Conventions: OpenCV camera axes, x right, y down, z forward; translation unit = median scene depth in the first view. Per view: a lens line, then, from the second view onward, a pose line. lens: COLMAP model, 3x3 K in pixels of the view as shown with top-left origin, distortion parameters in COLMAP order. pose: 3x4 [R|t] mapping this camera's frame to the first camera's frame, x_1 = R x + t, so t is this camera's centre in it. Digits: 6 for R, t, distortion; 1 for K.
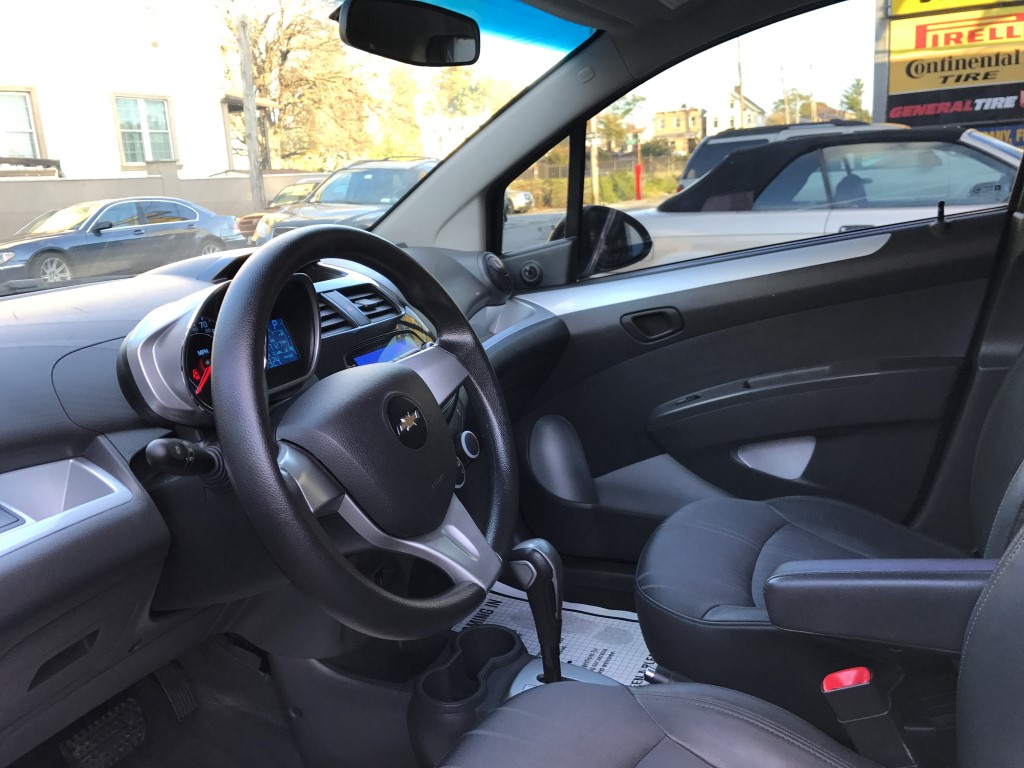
lens RADIAL K [[844.9, 0, 500.9], [0, 844.9, 386.5], [0, 0, 1]] dist [0.008494, -0.004879]
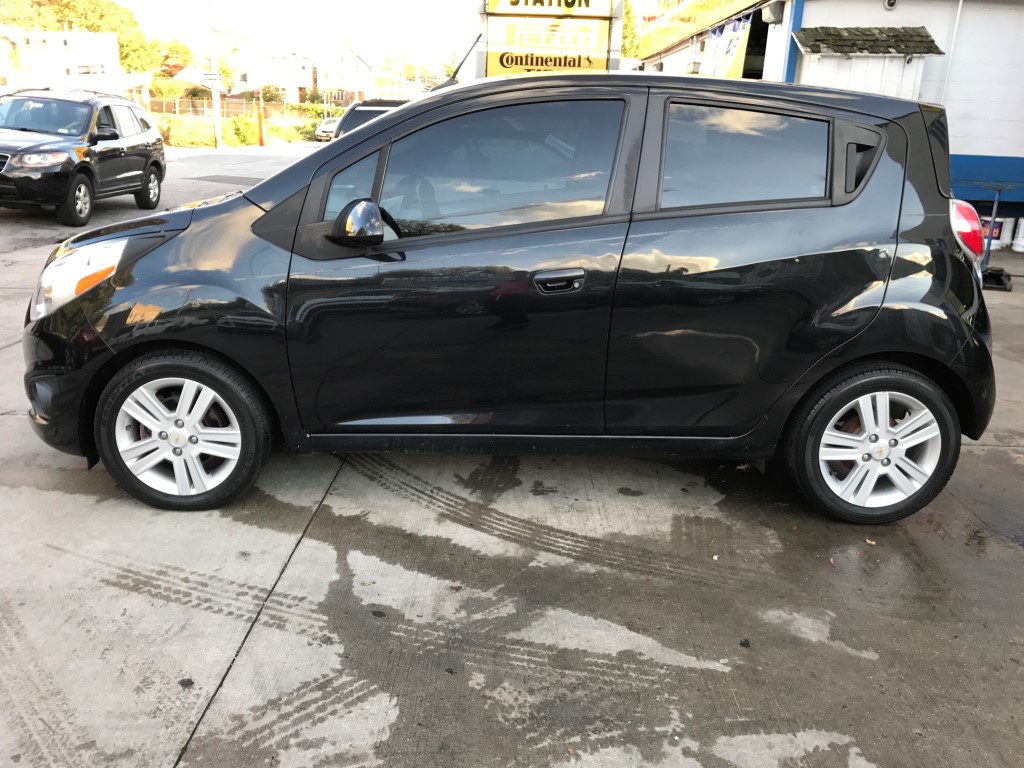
lens RADIAL K [[844.9, 0, 500.9], [0, 844.9, 386.5], [0, 0, 1]] dist [0.008494, -0.004879]
pose [[0.900520, -0.029228, 0.433832, -0.052479], [0.005127, 0.998383, 0.056622, 0.020154], [-0.434785, -0.048765, 0.899213, -0.099185]]
